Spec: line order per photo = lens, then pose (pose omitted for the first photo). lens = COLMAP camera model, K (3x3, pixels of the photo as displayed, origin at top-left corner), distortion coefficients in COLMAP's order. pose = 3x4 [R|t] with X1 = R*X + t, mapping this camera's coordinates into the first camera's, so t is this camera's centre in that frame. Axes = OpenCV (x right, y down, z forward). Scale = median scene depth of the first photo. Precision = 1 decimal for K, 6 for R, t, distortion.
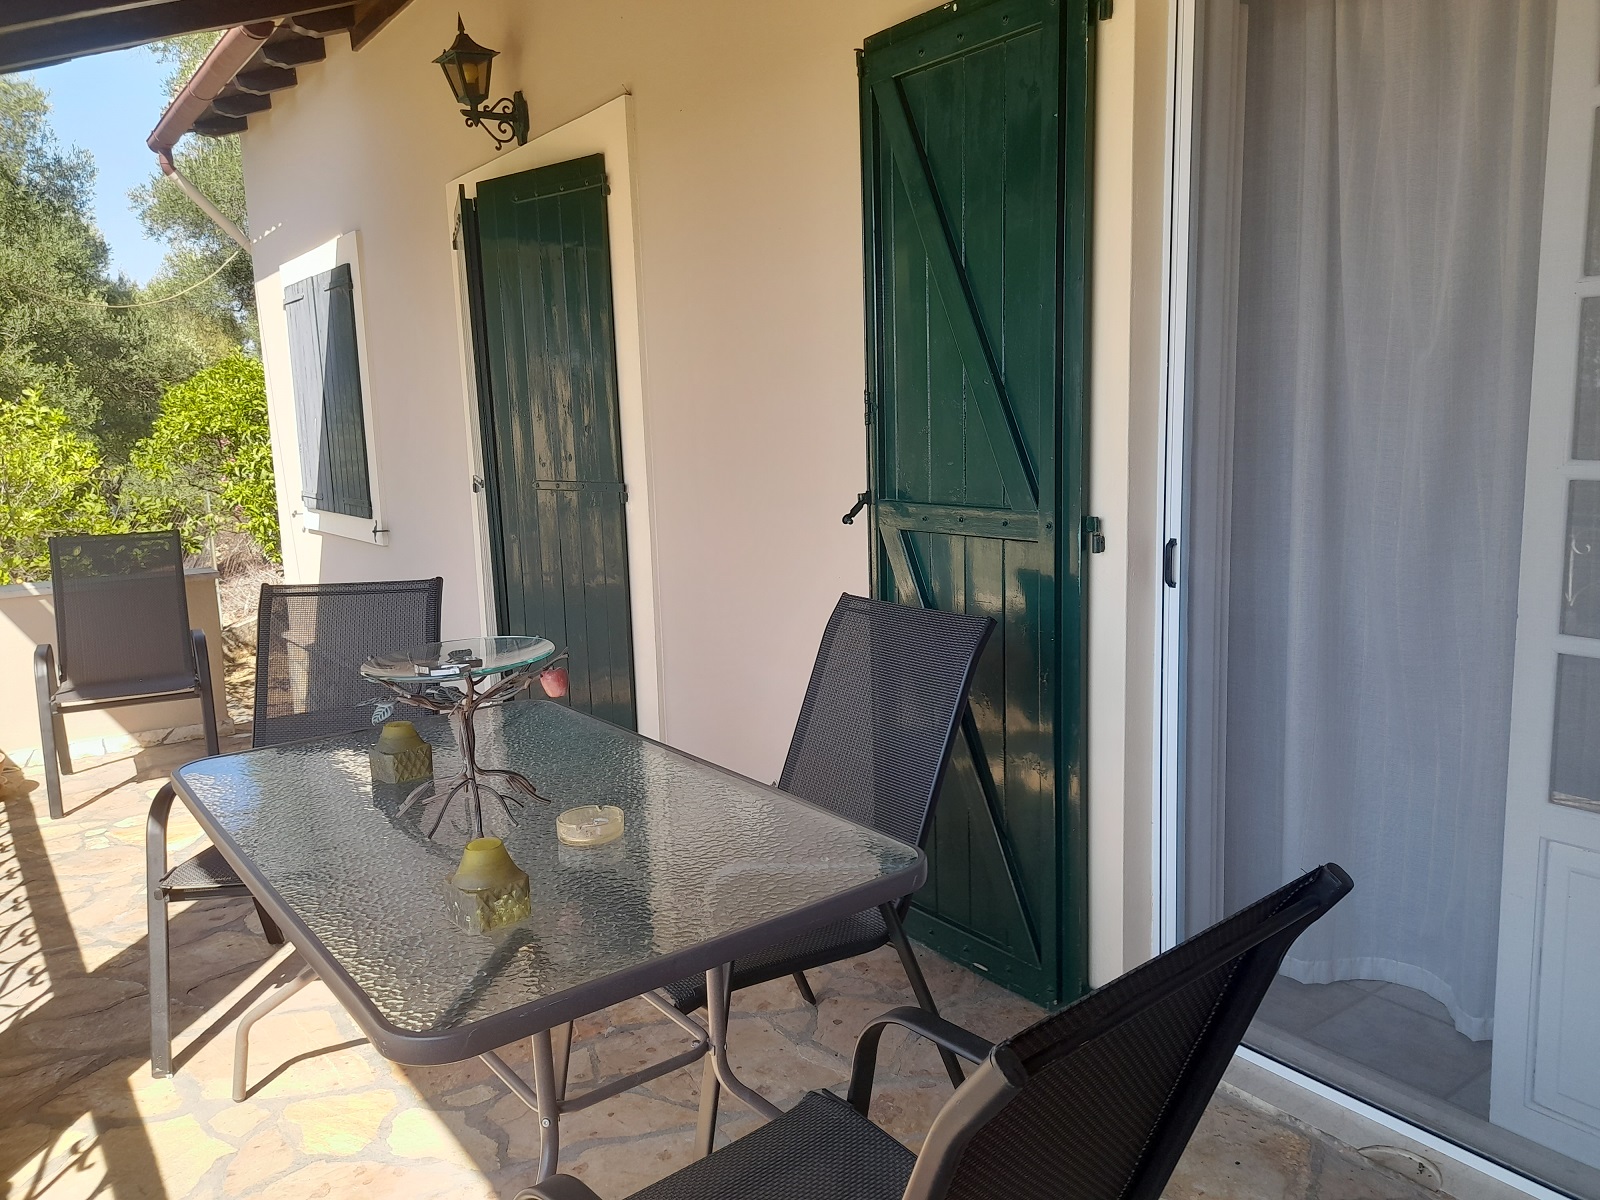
lens RADIAL K [[1169.2, 0, 809.3], [0, 1169.2, 613.5], [0, 0, 1]] dist [0.089095, -0.061178]
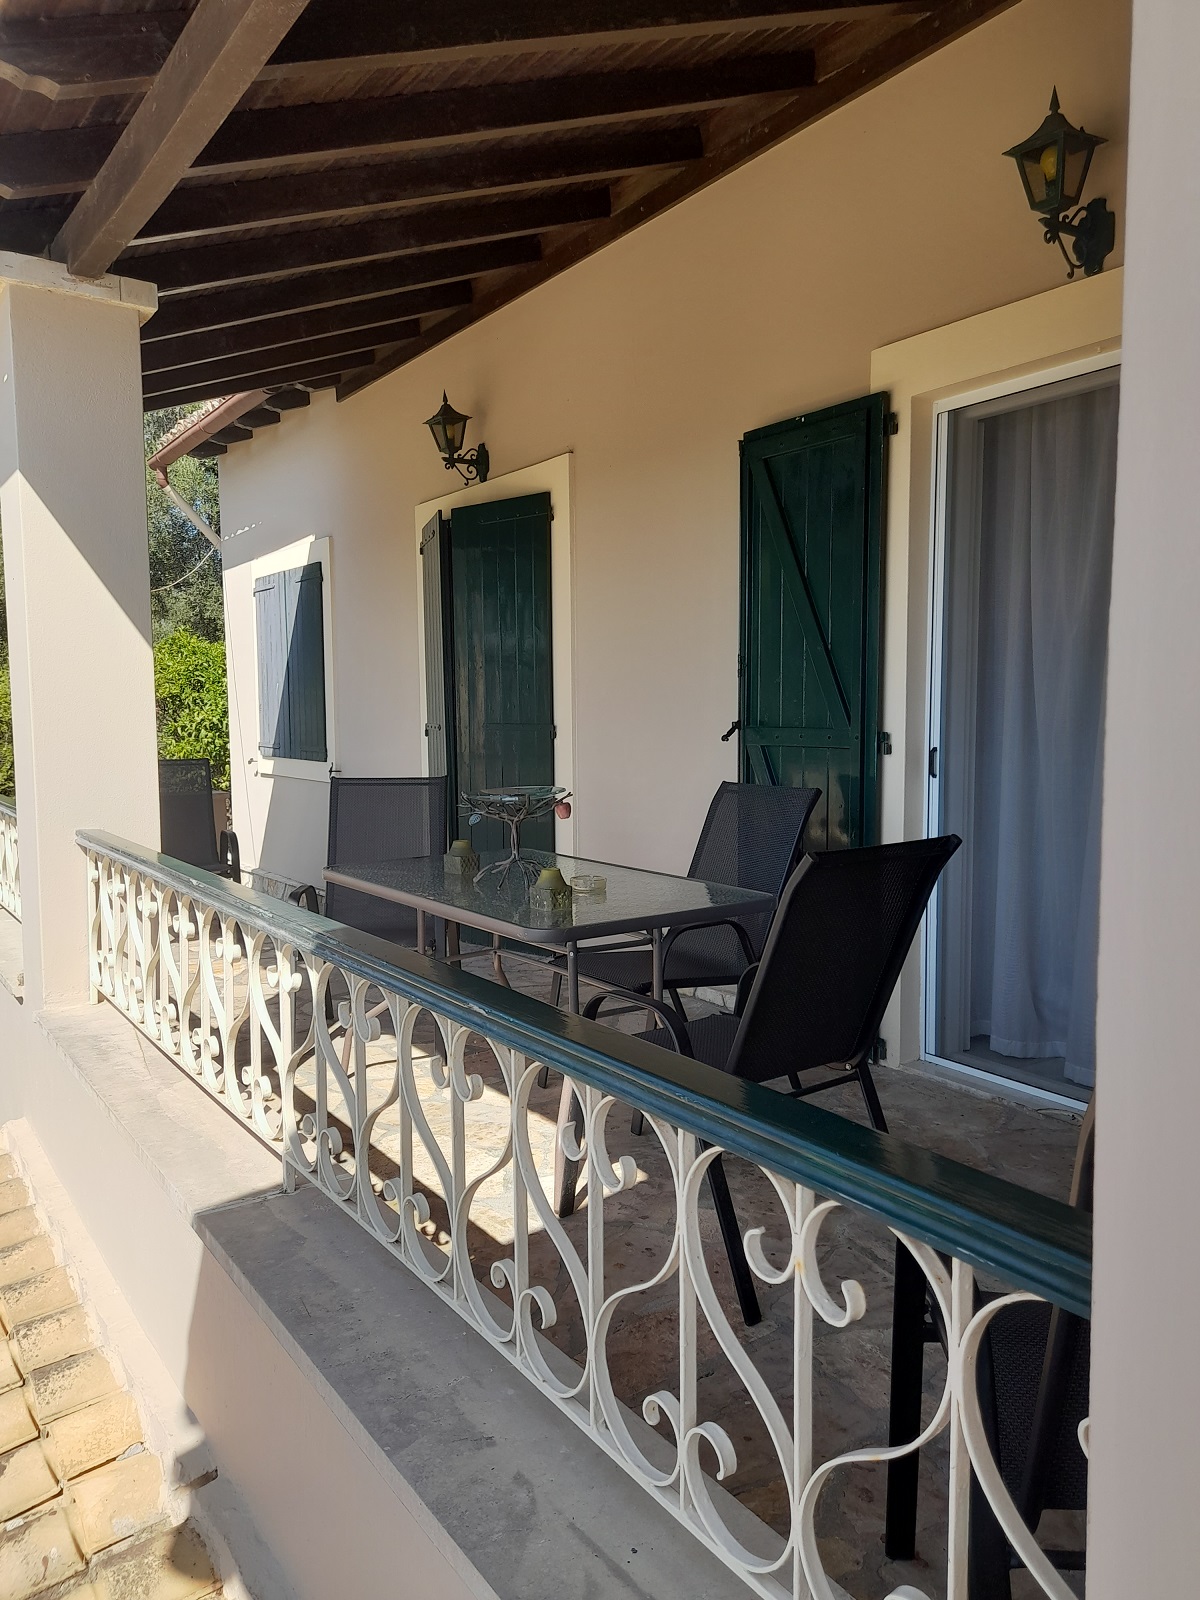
lens RADIAL K [[1169.2, 0, 590.0], [0, 1169.2, 796.6], [0, 0, 1]] dist [0.089095, -0.061178]
pose [[0.998106, 0.031179, -0.053025, -0.040121], [-0.035870, 0.995299, -0.089960, 0.093778], [0.049971, 0.091692, 0.994533, -0.344525]]
